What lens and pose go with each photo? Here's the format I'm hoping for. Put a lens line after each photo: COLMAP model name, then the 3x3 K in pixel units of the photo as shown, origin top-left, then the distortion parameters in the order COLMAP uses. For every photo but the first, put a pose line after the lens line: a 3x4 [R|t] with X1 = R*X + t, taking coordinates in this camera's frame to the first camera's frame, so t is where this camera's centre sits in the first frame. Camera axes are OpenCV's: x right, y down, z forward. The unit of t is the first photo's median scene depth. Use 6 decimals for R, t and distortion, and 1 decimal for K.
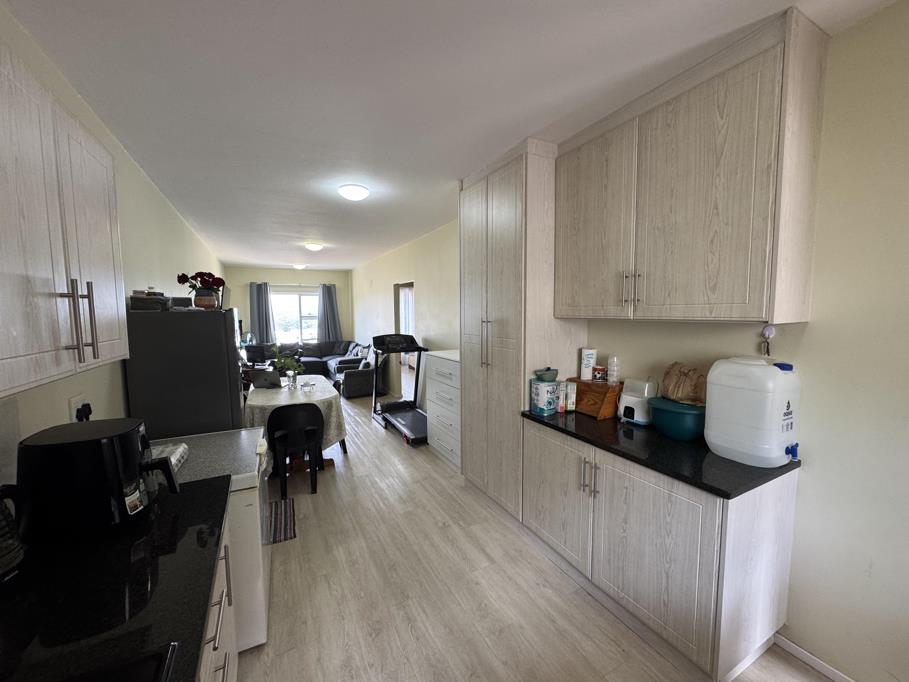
lens RADIAL K [[363.0, 0, 452.6], [0, 363.0, 339.8], [0, 0, 1]] dist [-0.002307, -0.000507]
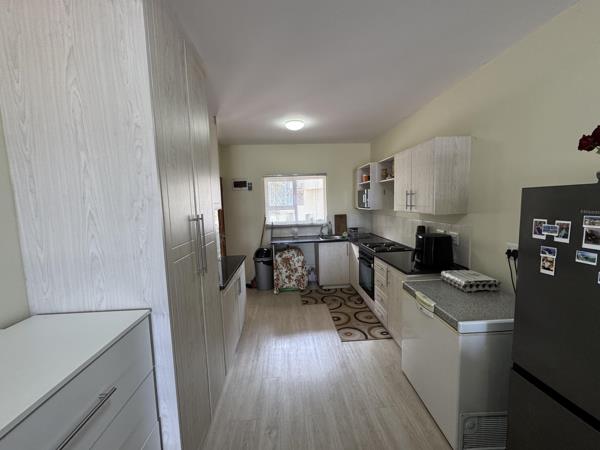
lens RADIAL K [[239.6, 0, 298.7], [0, 239.6, 224.5], [0, 0, 1]] dist [-0.002307, -0.000507]
pose [[-0.913004, 0.001629, 0.407947, -0.321368], [0.074640, 0.983779, 0.163119, -0.105426], [-0.401064, 0.179378, -0.898316, 1.344236]]
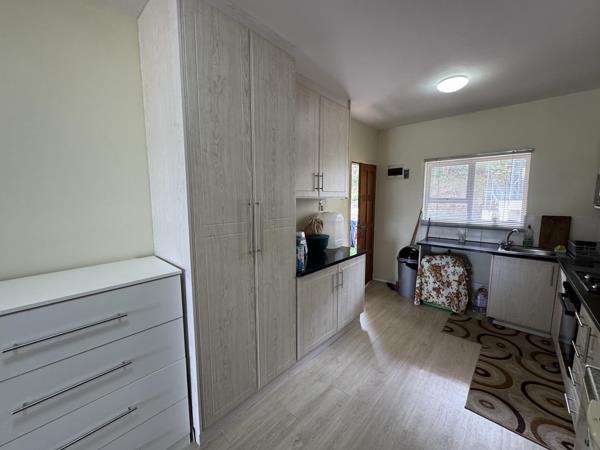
lens RADIAL K [[239.6, 0, 297.9], [0, 239.6, 223.7], [0, 0, 1]] dist [-0.002307, -0.000507]
pose [[-0.340845, -0.095129, 0.935294, -0.472705], [0.082447, 0.988009, 0.130536, -0.066575], [-0.936497, 0.121605, -0.328915, 1.057644]]
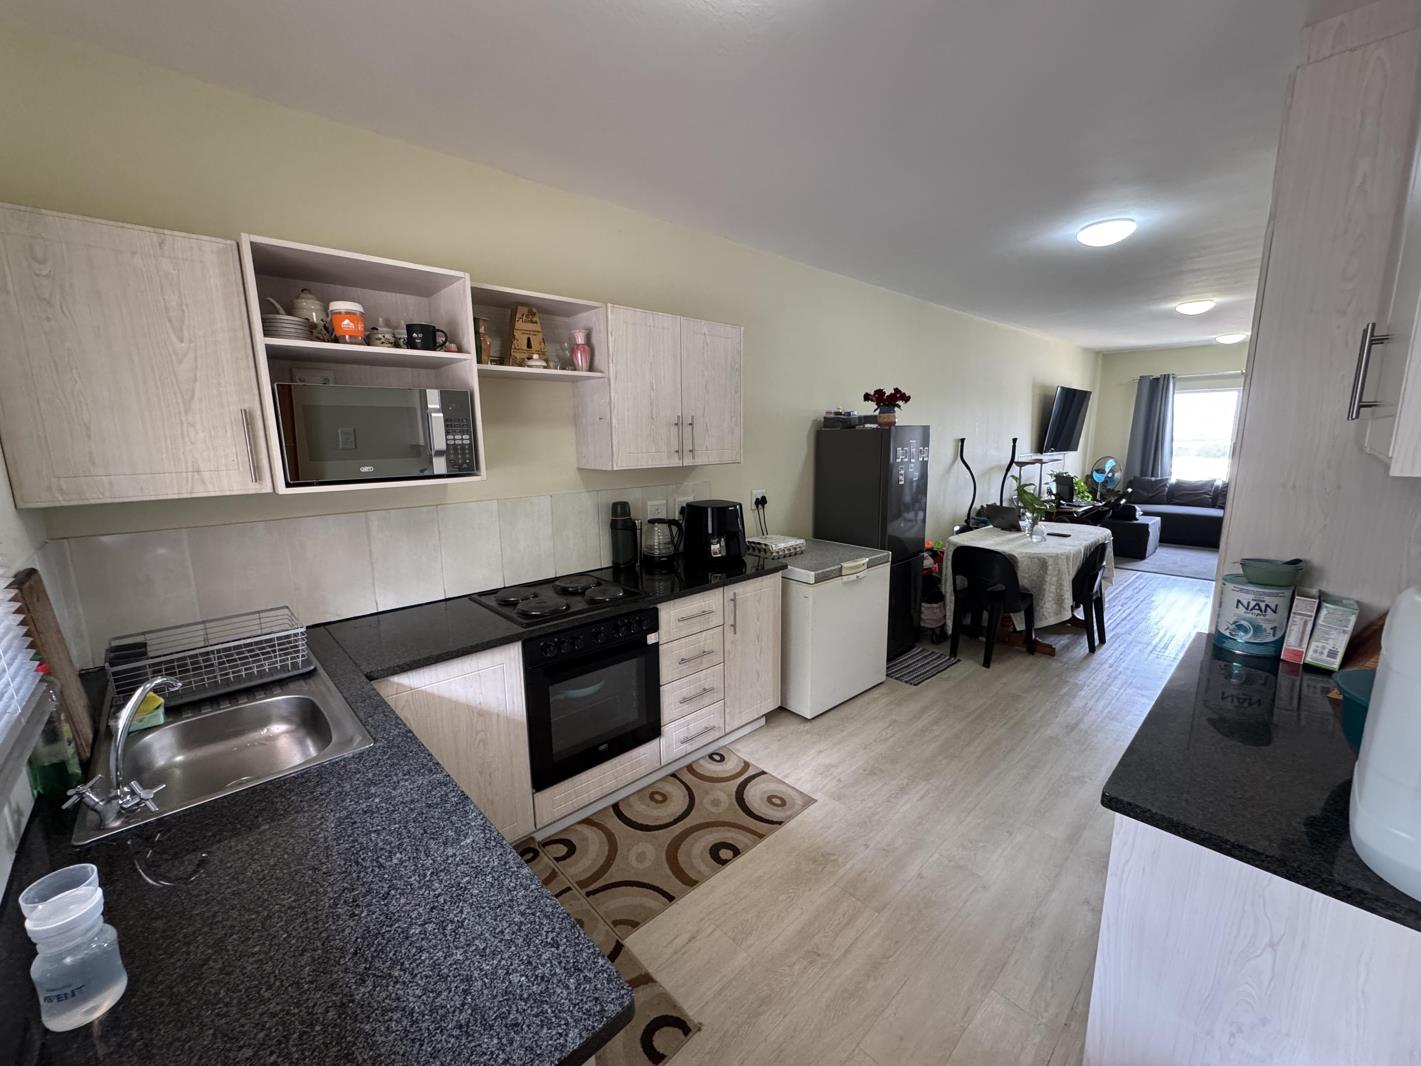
lens RADIAL K [[567.4, 0, 703.7], [0, 567.4, 530.3], [0, 0, 1]] dist [-0.002307, -0.000507]
pose [[0.259471, 0.171836, -0.950341, 0.617691], [-0.065626, 0.984906, 0.160168, -0.019031], [0.963519, 0.020808, 0.266831, 0.104887]]
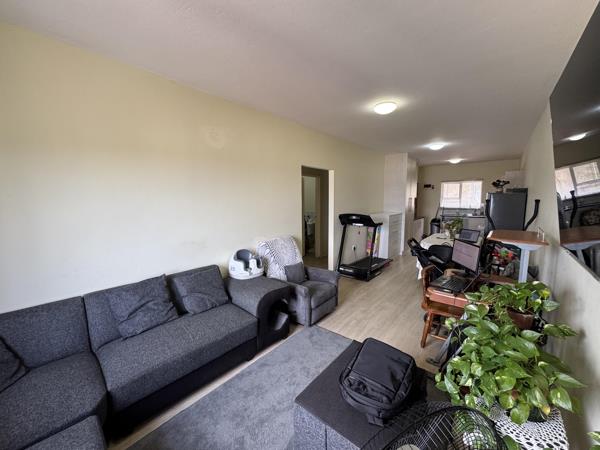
lens RADIAL K [[239.6, 0, 299.4], [0, 239.6, 222.6], [0, 0, 1]] dist [-0.002307, -0.000507]
pose [[-0.384850, -0.080677, 0.919446, -1.622010], [0.085139, 0.988822, 0.122400, -0.193420], [-0.919044, 0.125386, -0.373680, 2.830444]]
